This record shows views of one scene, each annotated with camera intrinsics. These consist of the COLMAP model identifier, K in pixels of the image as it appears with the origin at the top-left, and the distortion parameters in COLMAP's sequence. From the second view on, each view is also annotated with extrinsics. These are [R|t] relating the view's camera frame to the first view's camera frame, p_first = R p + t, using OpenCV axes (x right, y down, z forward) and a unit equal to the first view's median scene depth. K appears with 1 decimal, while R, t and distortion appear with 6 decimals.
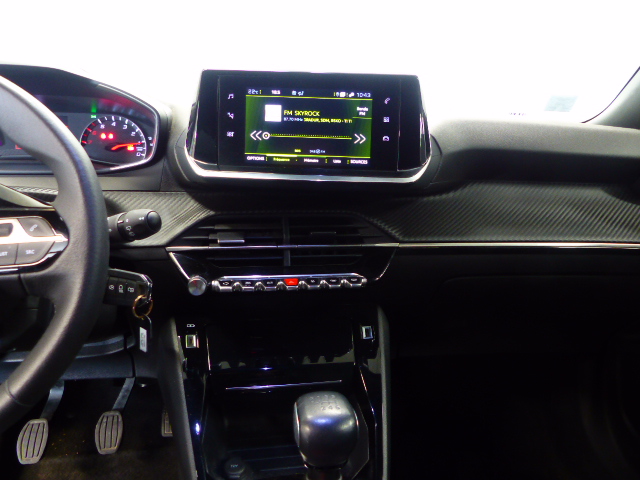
lens RADIAL K [[489.8, 0, 313.7], [0, 489.8, 239.6], [0, 0, 1]] dist [-0.023469, 0.005831]
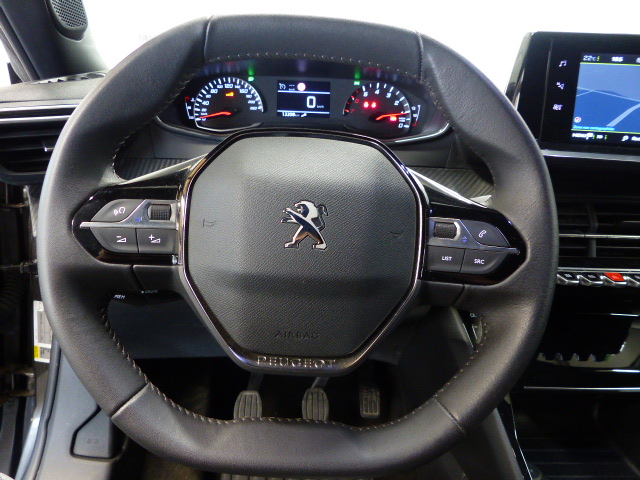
lens RADIAL K [[489.8, 0, 313.7], [0, 489.8, 239.6], [0, 0, 1]] dist [-0.023469, 0.005831]
pose [[0.991135, 0.048852, -0.123548, -0.404350], [-0.040872, 0.996961, 0.066317, -0.014635], [0.126413, -0.060679, 0.990120, 0.051825]]
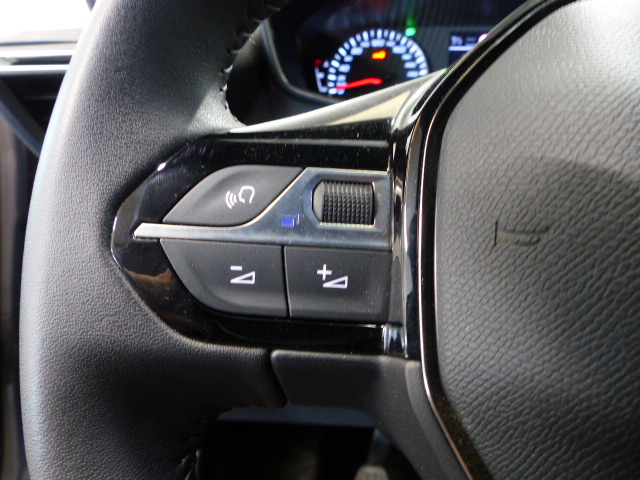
lens RADIAL K [[491.9, 0, 320.0], [0, 491.9, 240.0], [0, 0, 1]] dist [-0.015791, -0.012407]
pose [[0.954646, 0.068648, -0.289721, -0.558512], [-0.060173, 0.997462, 0.038072, 0.002193], [0.291600, -0.018912, 0.956354, 0.316530]]
